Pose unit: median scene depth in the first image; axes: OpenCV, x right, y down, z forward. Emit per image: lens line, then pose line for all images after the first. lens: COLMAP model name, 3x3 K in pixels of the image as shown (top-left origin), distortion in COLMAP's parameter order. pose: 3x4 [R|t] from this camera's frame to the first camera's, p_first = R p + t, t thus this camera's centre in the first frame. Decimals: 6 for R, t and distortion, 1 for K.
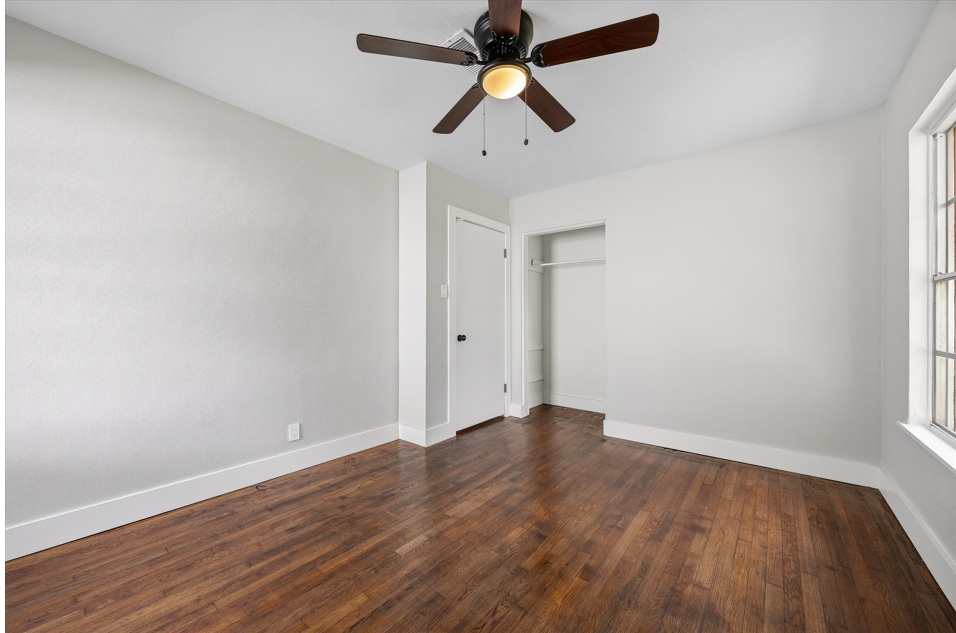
lens RADIAL K [[364.3, 0, 476.9], [0, 364.3, 314.4], [0, 0, 1]] dist [0.000282, -0.000034]
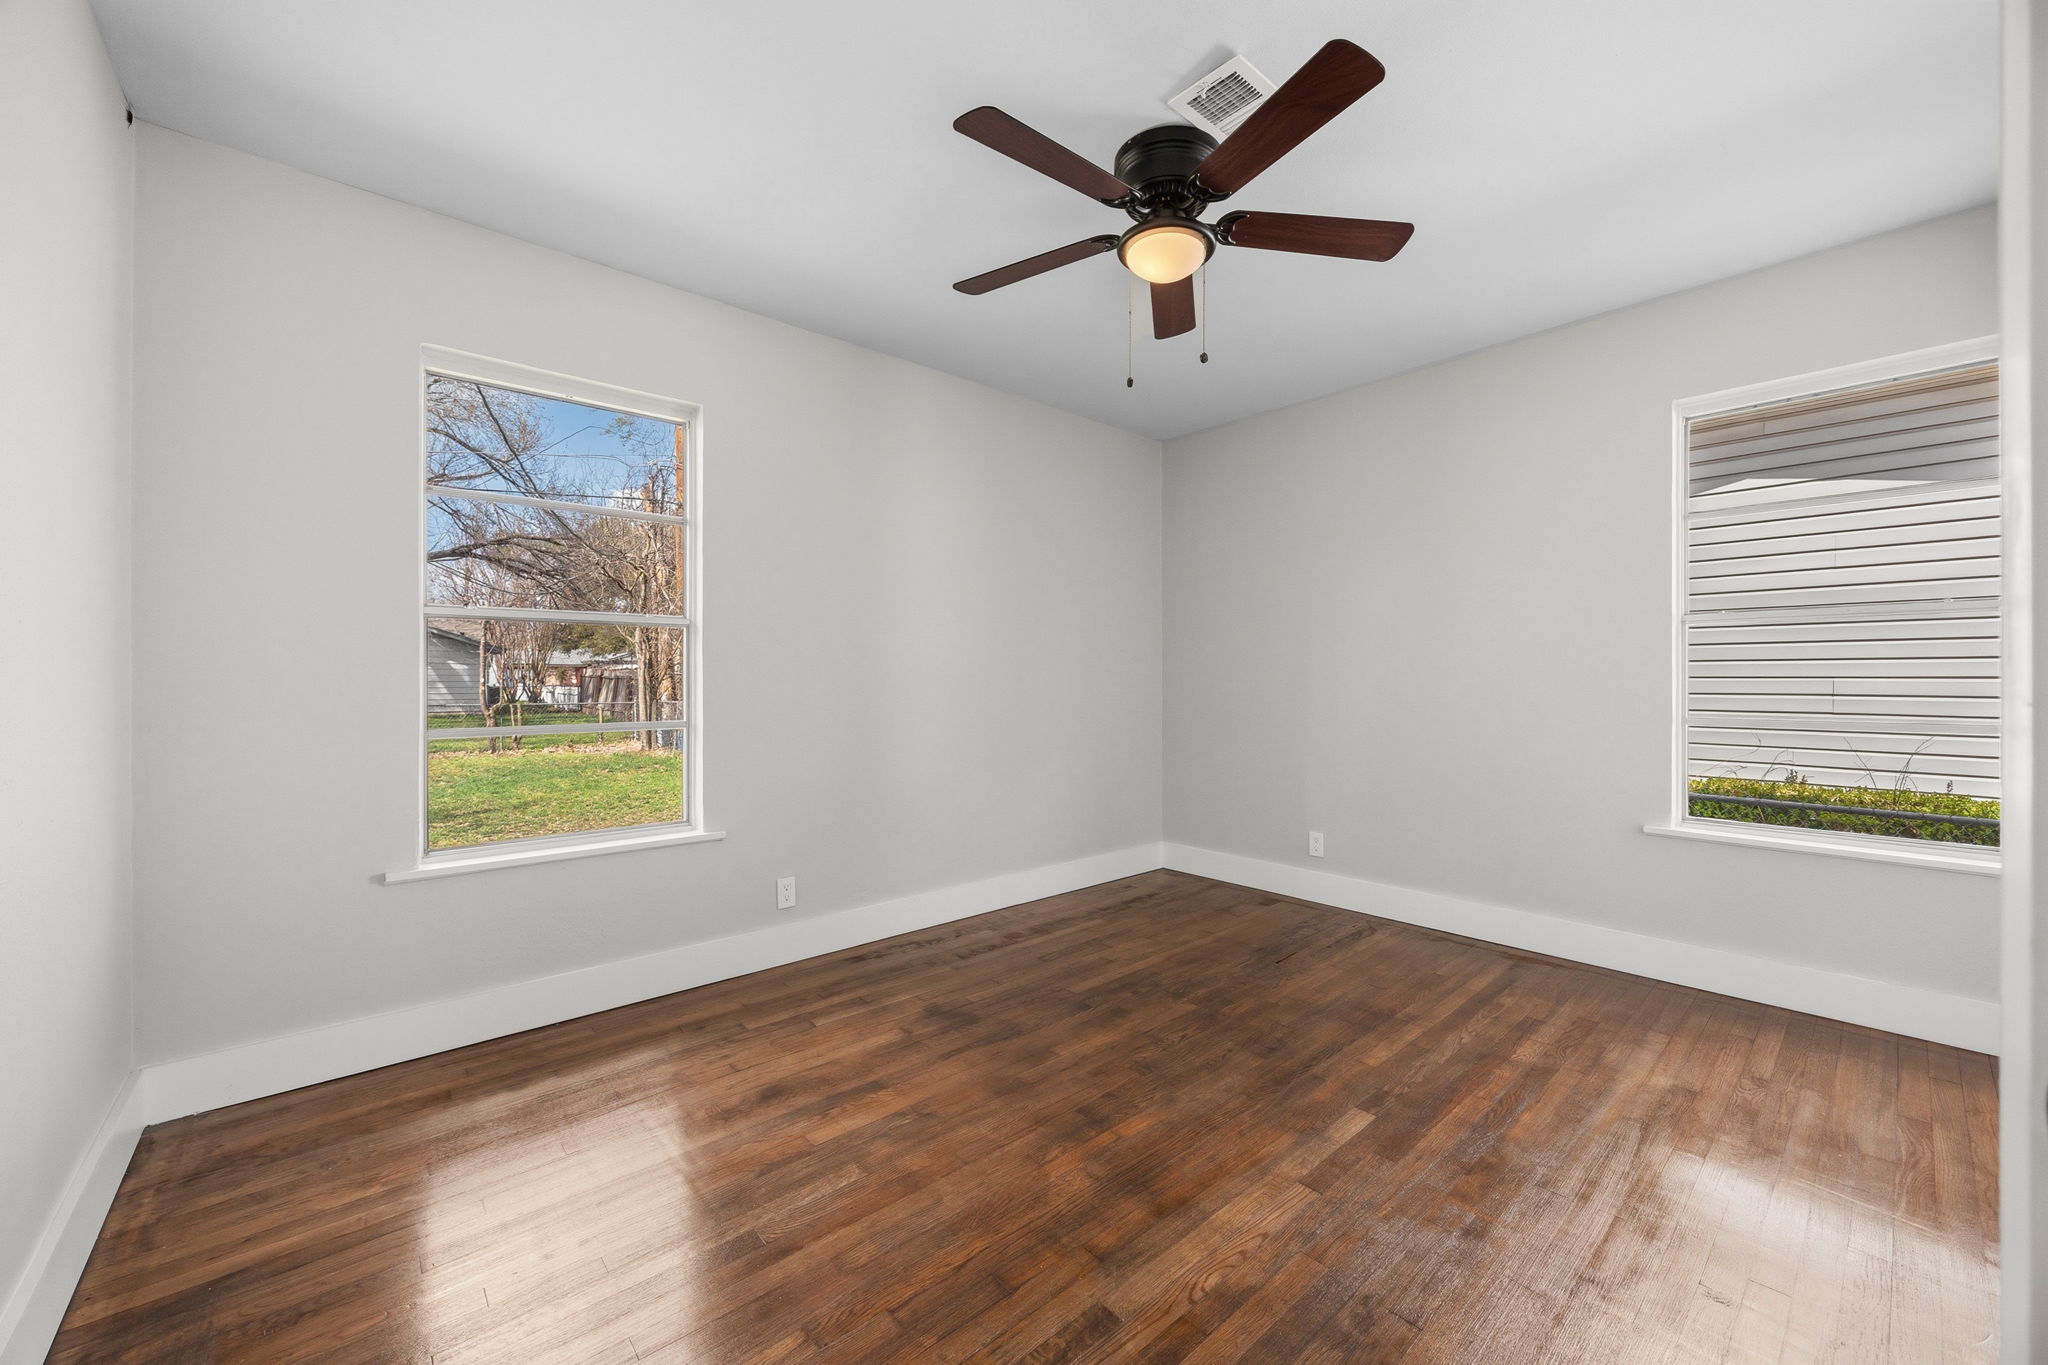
lens RADIAL K [[780.5, 0, 1021.7], [0, 780.5, 678.1], [0, 0, 1]] dist [0.000282, -0.000034]
pose [[-0.986527, -0.002097, 0.163583, 0.096289], [-0.003443, 0.999963, -0.007945, 0.023068], [-0.163560, -0.008401, -0.986498, 2.197237]]
